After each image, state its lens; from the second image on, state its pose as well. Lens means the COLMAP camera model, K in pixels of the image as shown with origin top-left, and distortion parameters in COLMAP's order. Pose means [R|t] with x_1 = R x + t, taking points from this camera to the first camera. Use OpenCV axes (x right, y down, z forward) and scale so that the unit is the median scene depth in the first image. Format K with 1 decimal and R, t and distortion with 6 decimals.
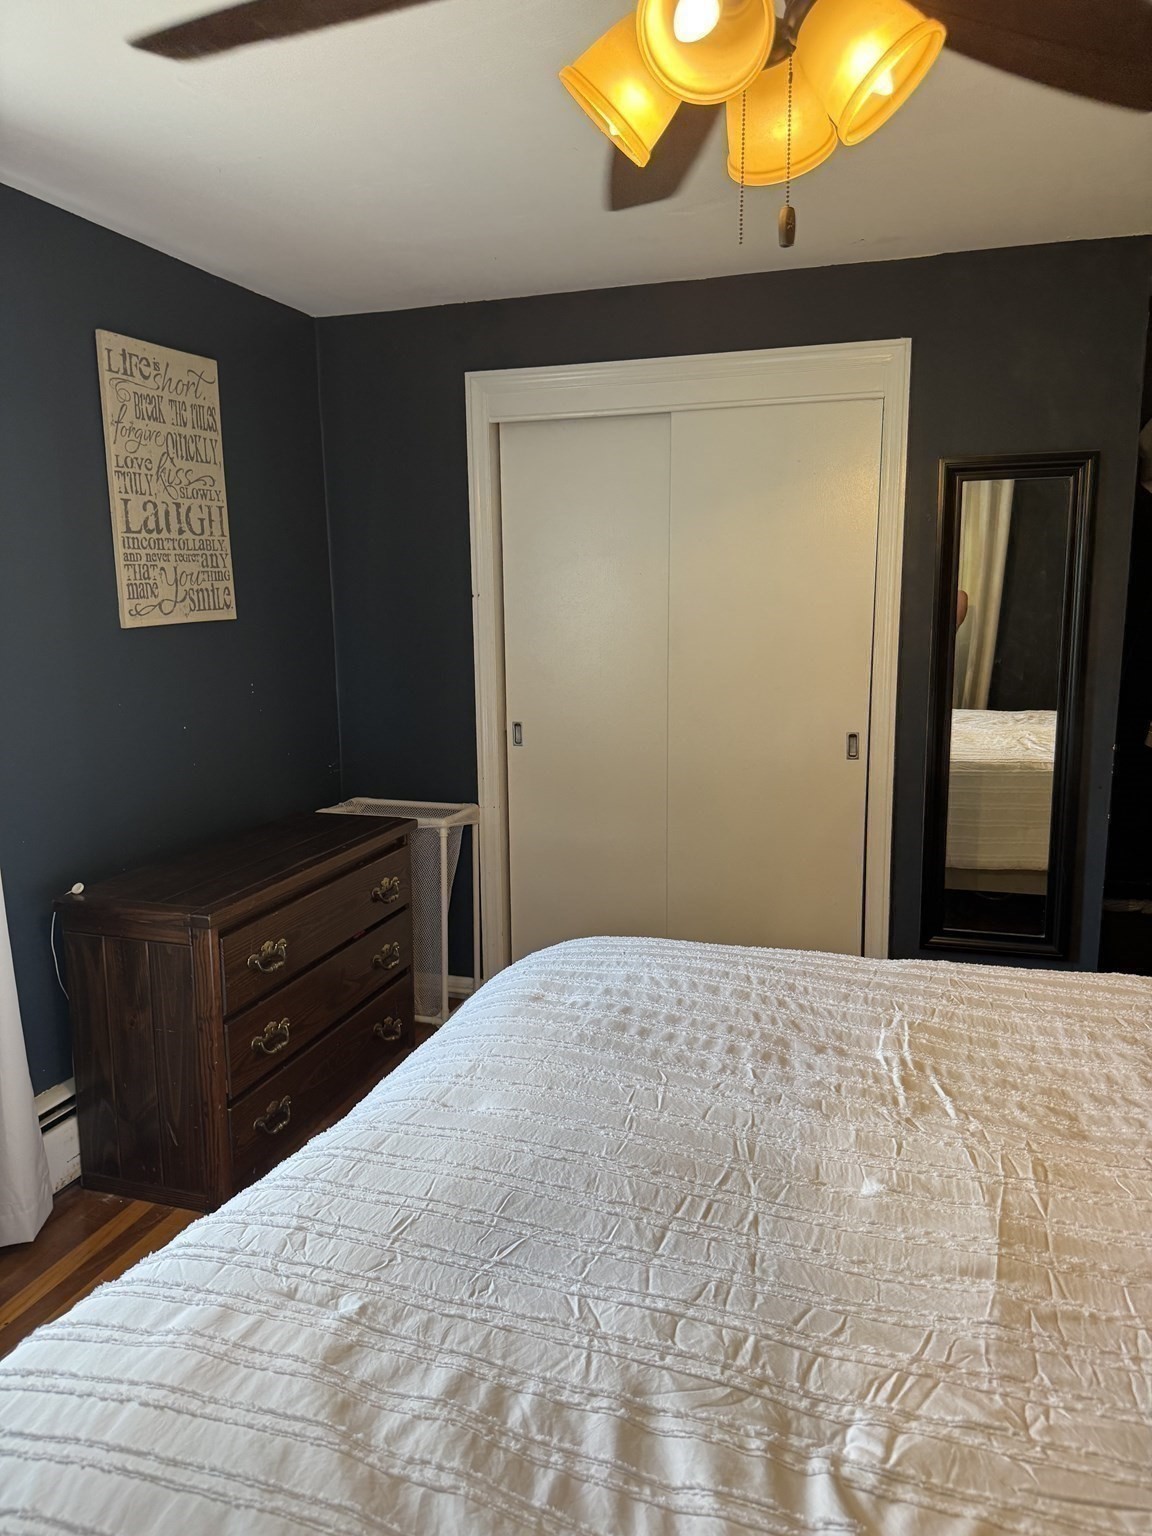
lens RADIAL K [[1093.7, 0, 578.8], [0, 1093.7, 794.9], [0, 0, 1]] dist [0.003277, -0.005497]
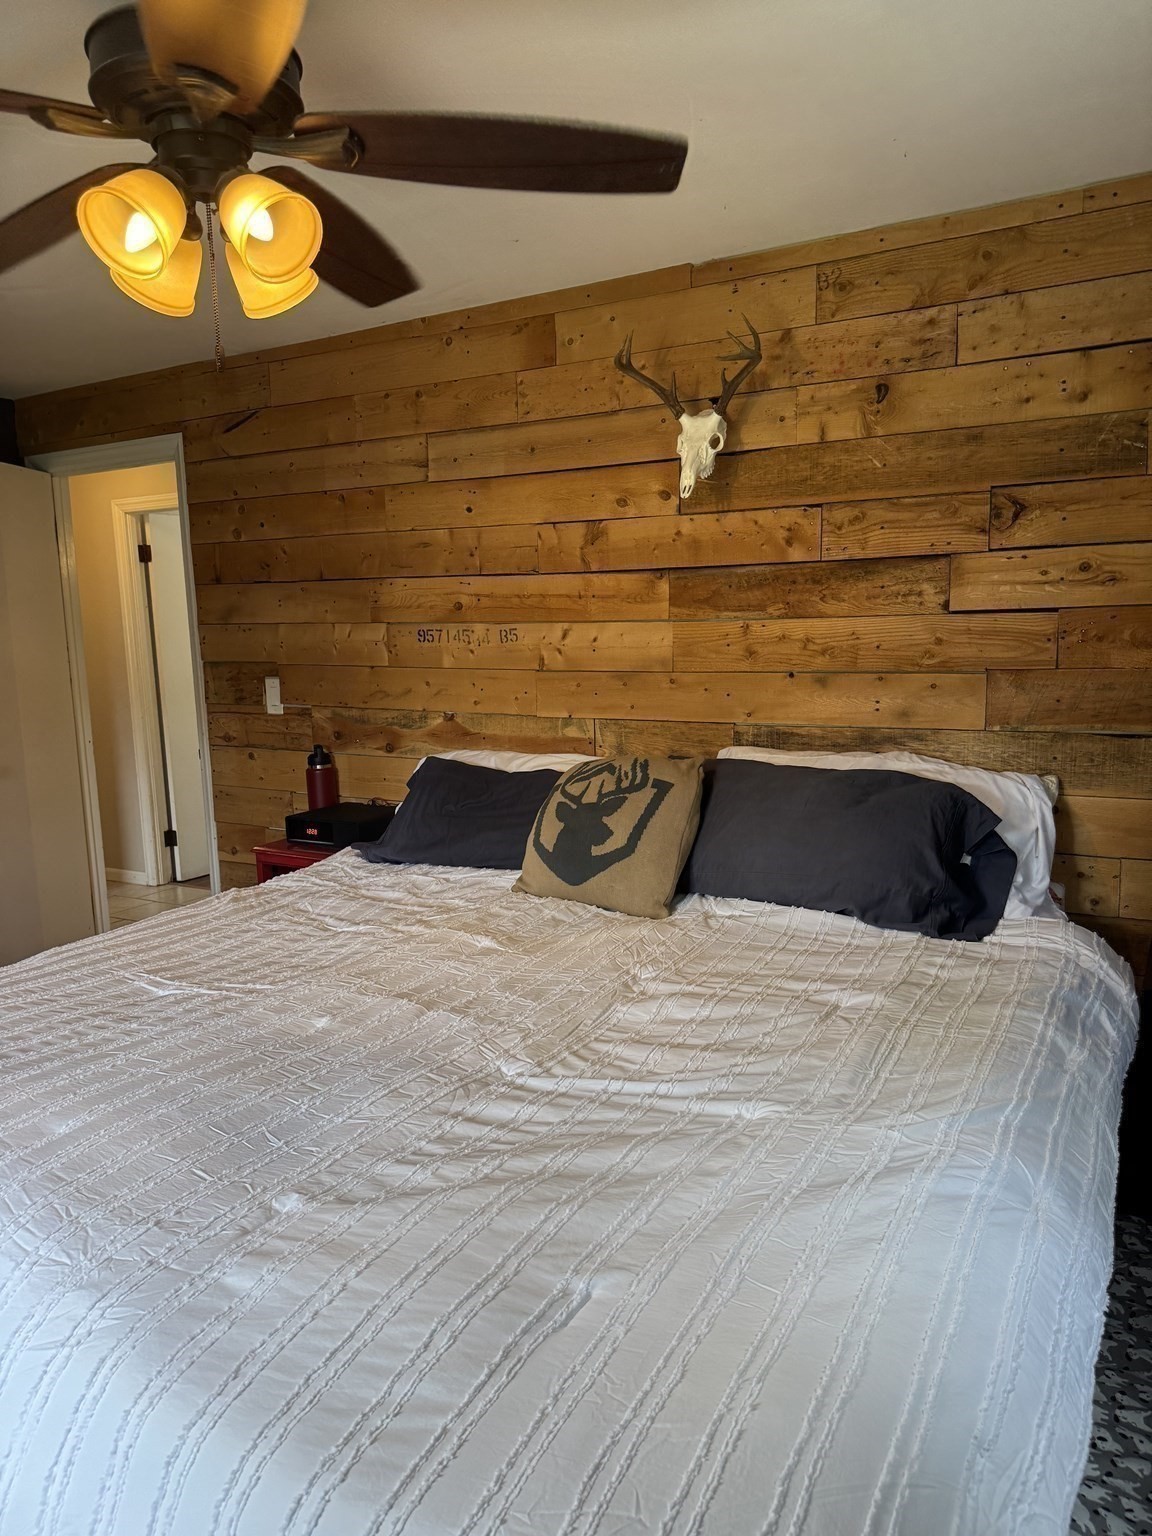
lens RADIAL K [[1084.4, 0, 576.0], [0, 1084.4, 768.0], [0, 0, 1]] dist [0.194645, -0.404235]
pose [[0.211590, -0.138647, 0.967474, -0.804532], [0.218675, 0.971508, 0.091400, -0.022130], [-0.952581, 0.192223, 0.235880, 0.209484]]
